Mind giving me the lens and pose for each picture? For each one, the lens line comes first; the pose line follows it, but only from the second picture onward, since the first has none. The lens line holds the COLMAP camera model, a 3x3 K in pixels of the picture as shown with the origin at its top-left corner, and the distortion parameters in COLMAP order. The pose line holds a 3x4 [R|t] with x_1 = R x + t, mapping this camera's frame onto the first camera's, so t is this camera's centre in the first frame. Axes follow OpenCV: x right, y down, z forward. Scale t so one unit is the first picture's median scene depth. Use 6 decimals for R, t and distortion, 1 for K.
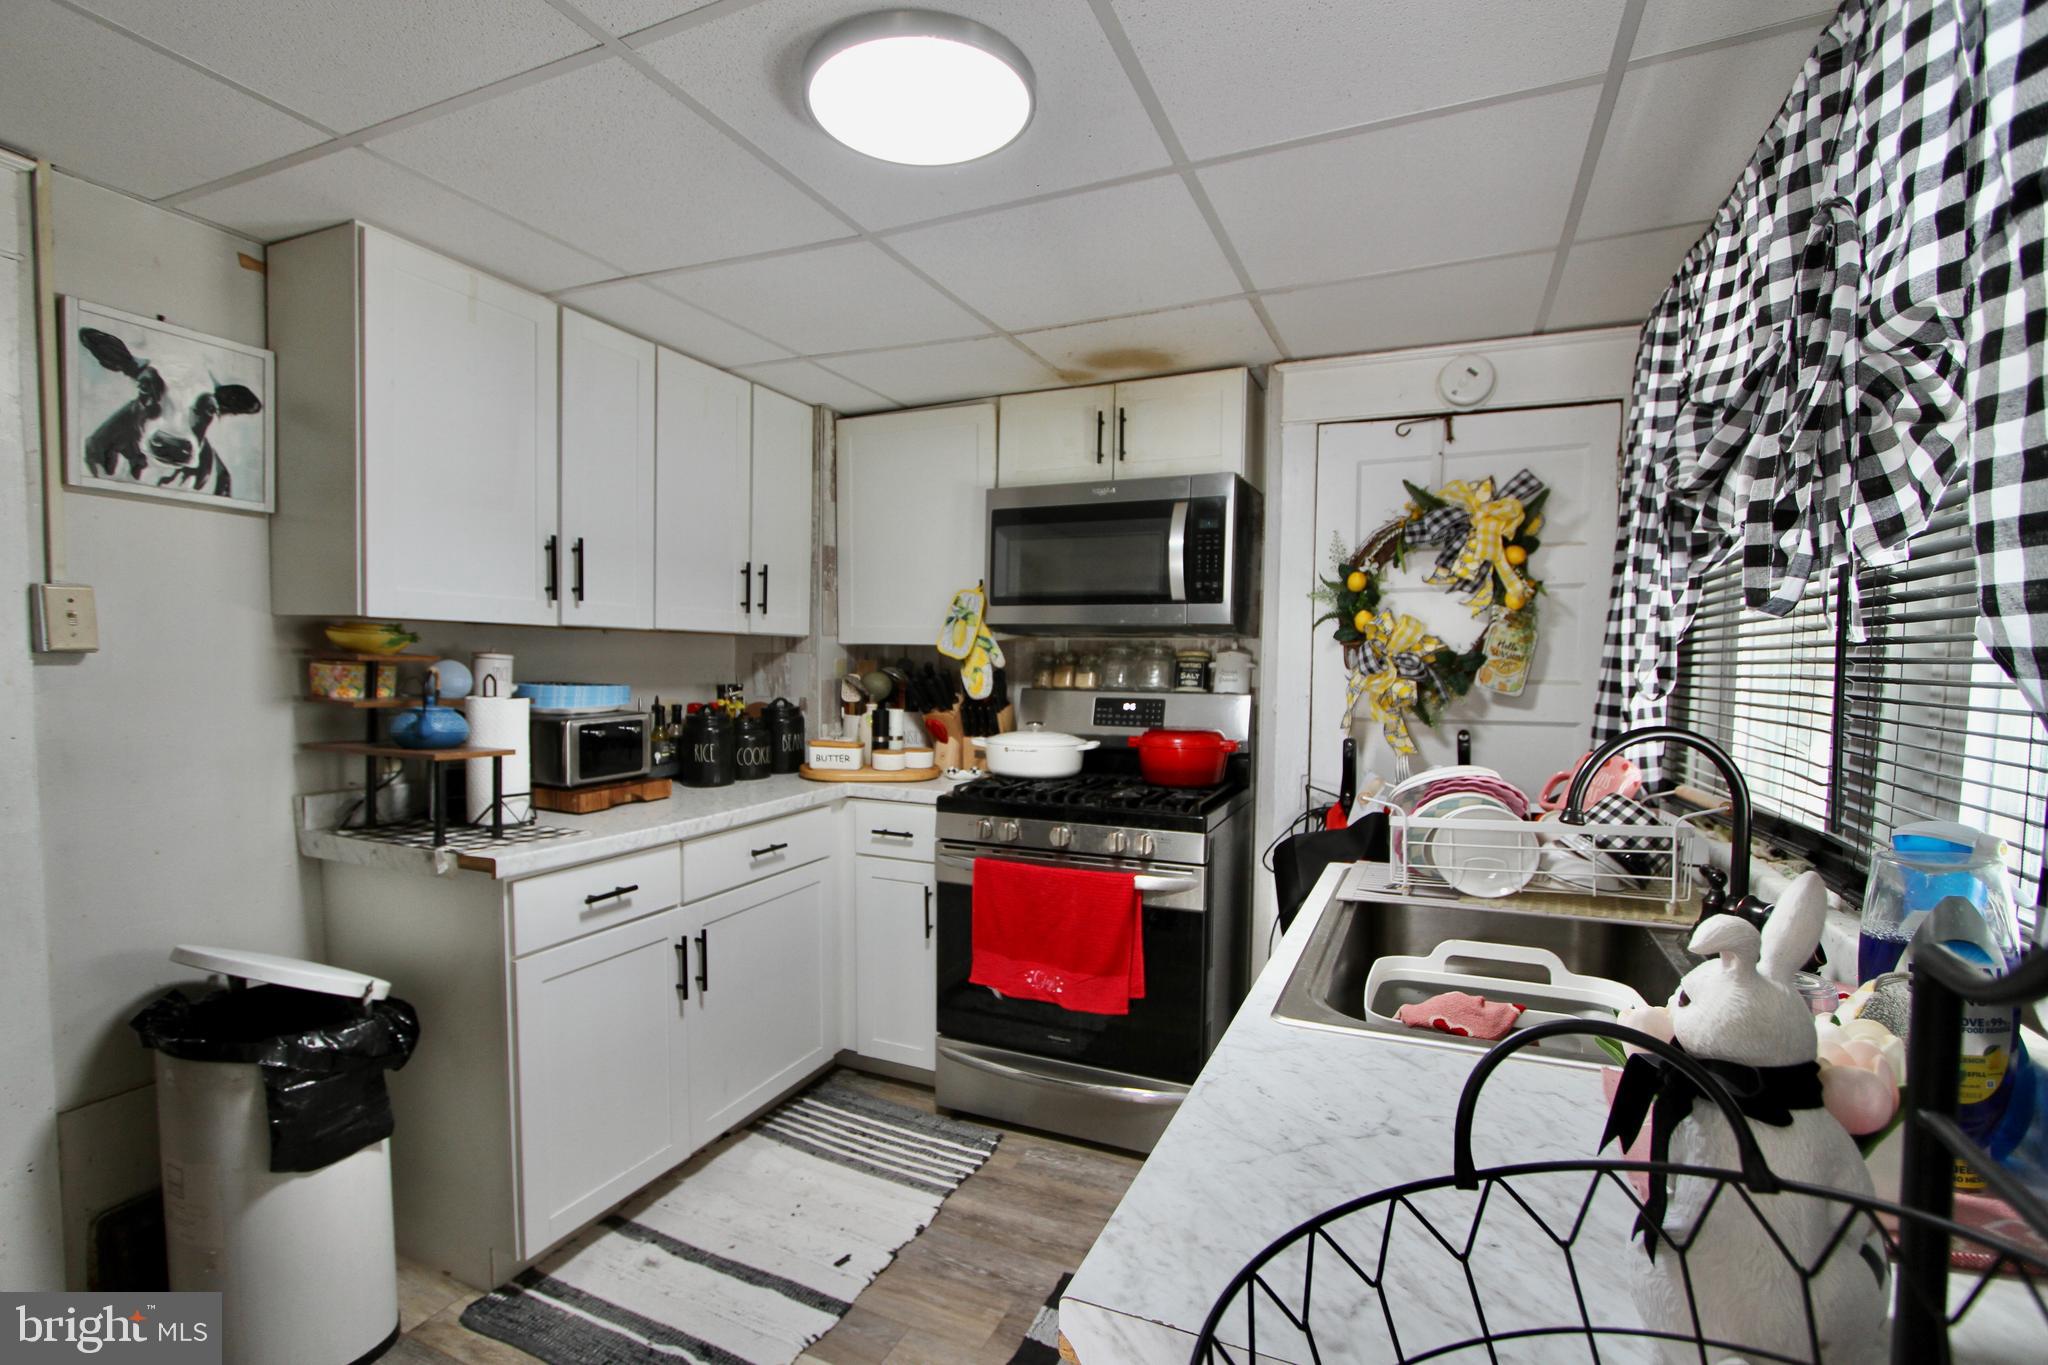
lens RADIAL K [[952.3, 0, 1016.7], [0, 952.3, 685.8], [0, 0, 1]] dist [-0.008697, 0.000167]
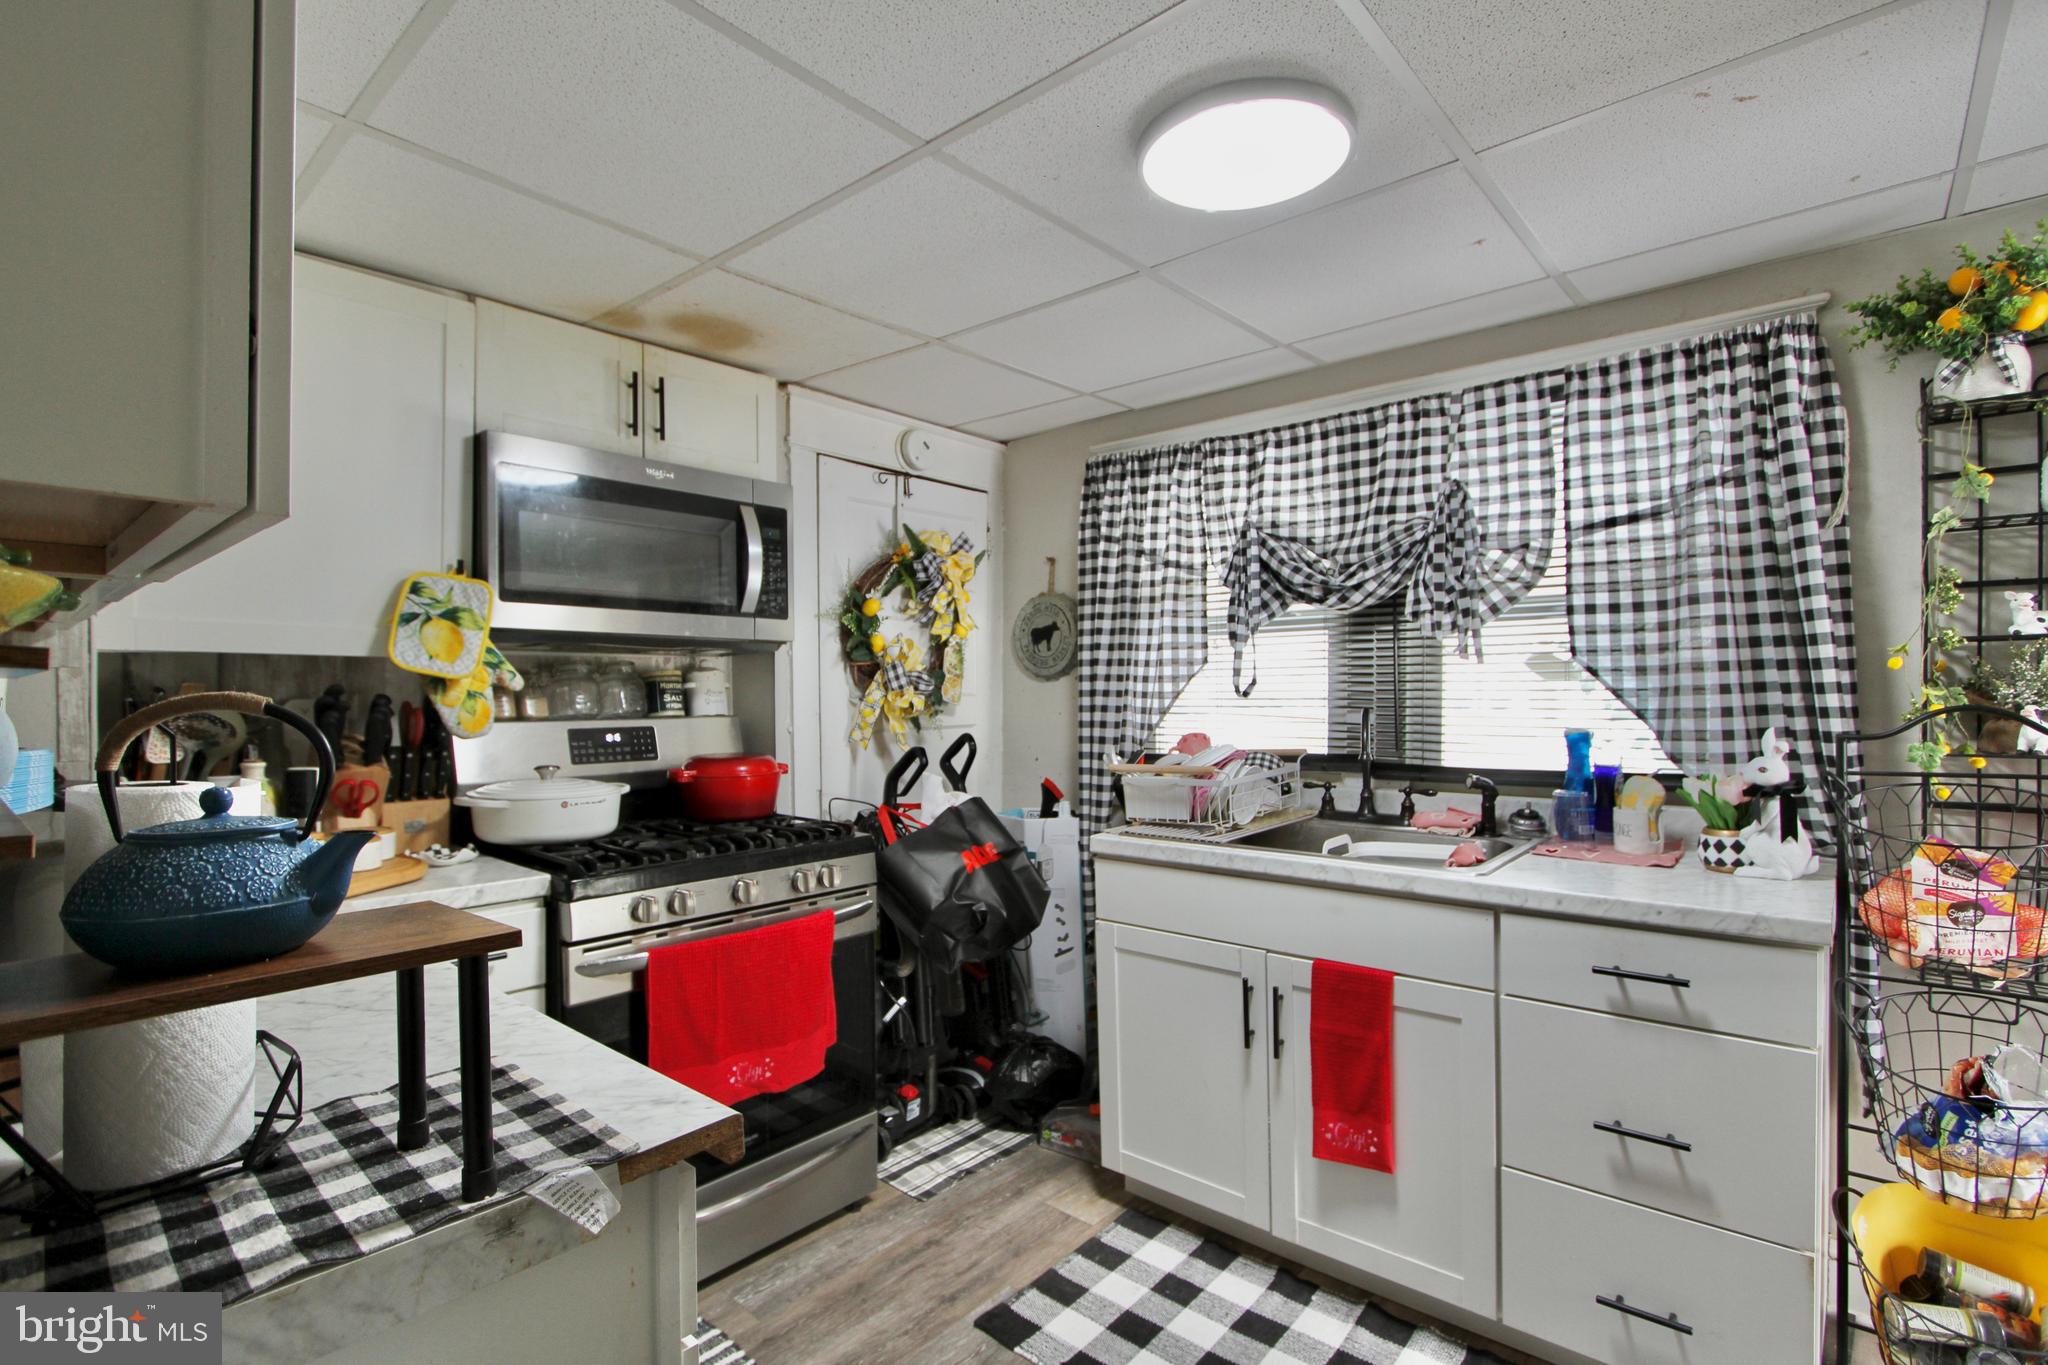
lens RADIAL K [[952.3, 0, 1018.6], [0, 952.3, 683.1], [0, 0, 1]] dist [-0.008697, 0.000167]
pose [[0.295545, -0.008603, 0.955290, -0.589016], [0.031174, 0.999514, -0.000643, -0.014170], [-0.954820, 0.029970, 0.295669, 0.461361]]
